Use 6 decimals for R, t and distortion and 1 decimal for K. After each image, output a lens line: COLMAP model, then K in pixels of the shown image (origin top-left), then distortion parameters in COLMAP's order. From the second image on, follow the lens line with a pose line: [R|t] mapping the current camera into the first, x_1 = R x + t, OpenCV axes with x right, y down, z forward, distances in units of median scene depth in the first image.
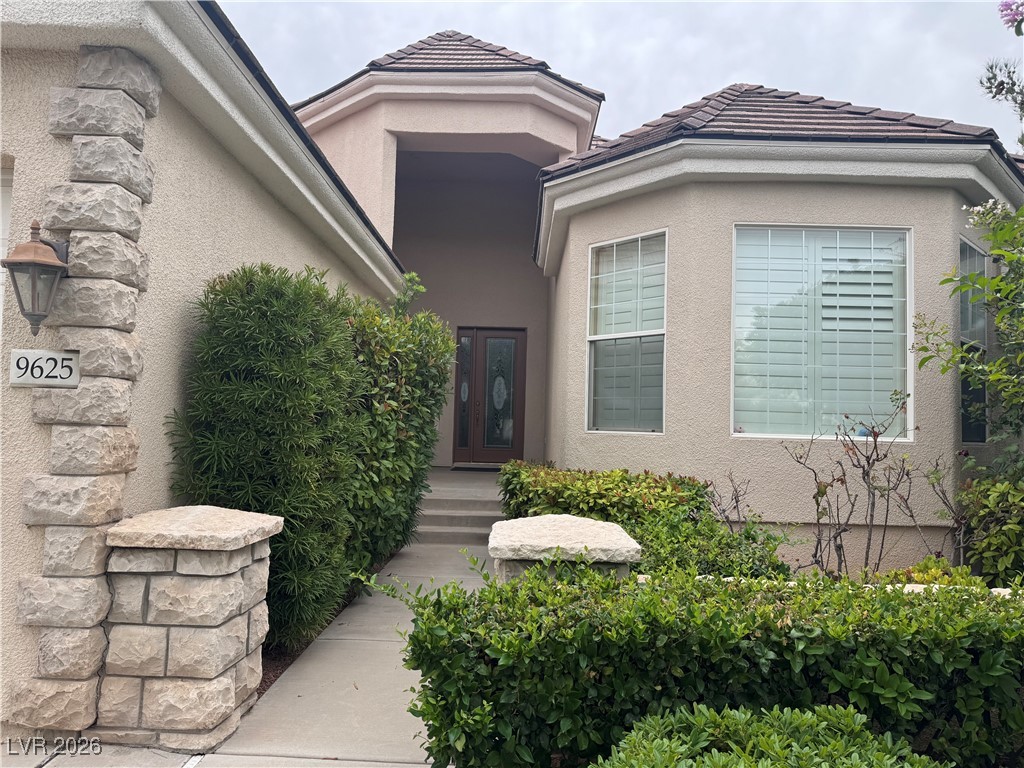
lens RADIAL K [[715.6, 0, 508.2], [0, 715.6, 380.7], [0, 0, 1]] dist [0.066766, -0.084589]
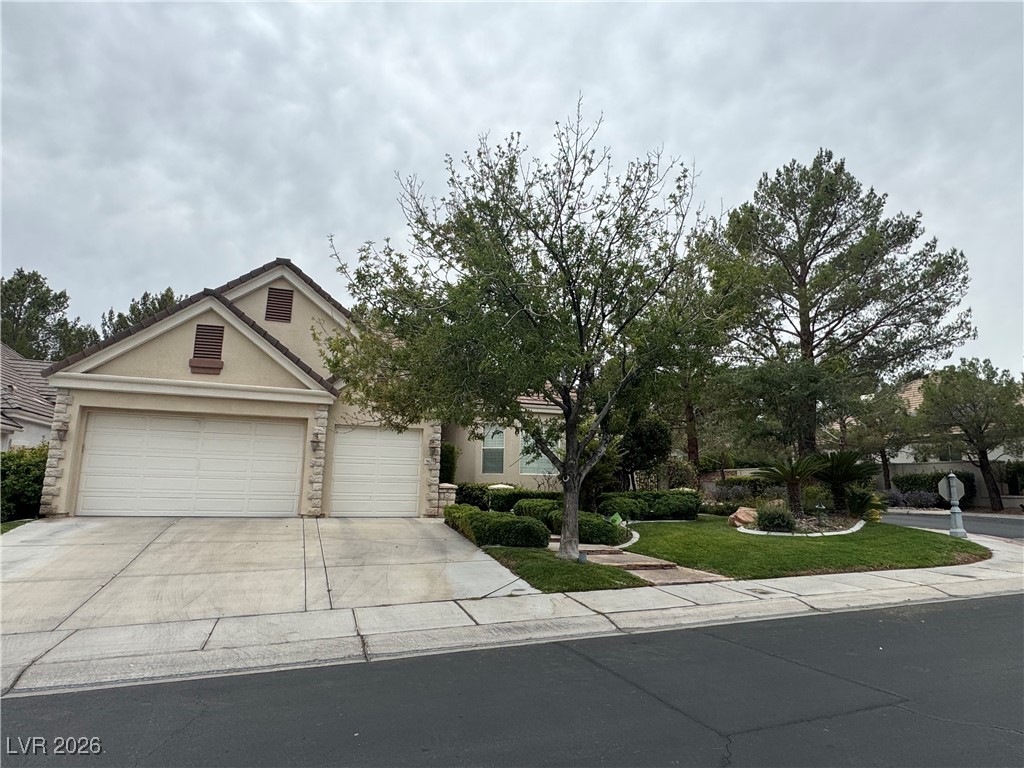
lens RADIAL K [[594.0, 0, 508.7], [0, 594.0, 376.4], [0, 0, 1]] dist [-0.006585, 0.000491]
pose [[0.938312, 0.052342, 0.341805, -1.638849], [-0.014511, 0.993567, -0.112316, -0.168892], [-0.345485, 0.100427, 0.933035, -3.890239]]
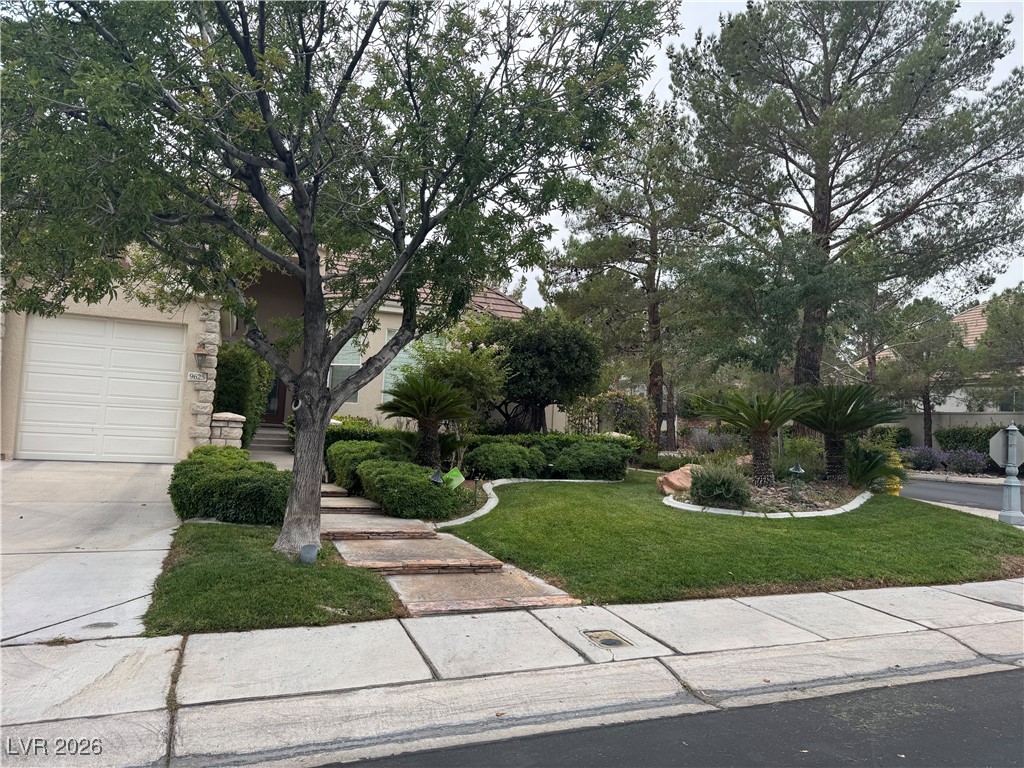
lens RADIAL K [[715.6, 0, 514.4], [0, 715.6, 376.4], [0, 0, 1]] dist [0.066766, -0.084589]
pose [[0.925735, 0.047929, 0.375124, -0.445627], [-0.051563, 0.998670, -0.000351, -0.099340], [-0.374642, -0.019017, 0.926974, -3.113996]]
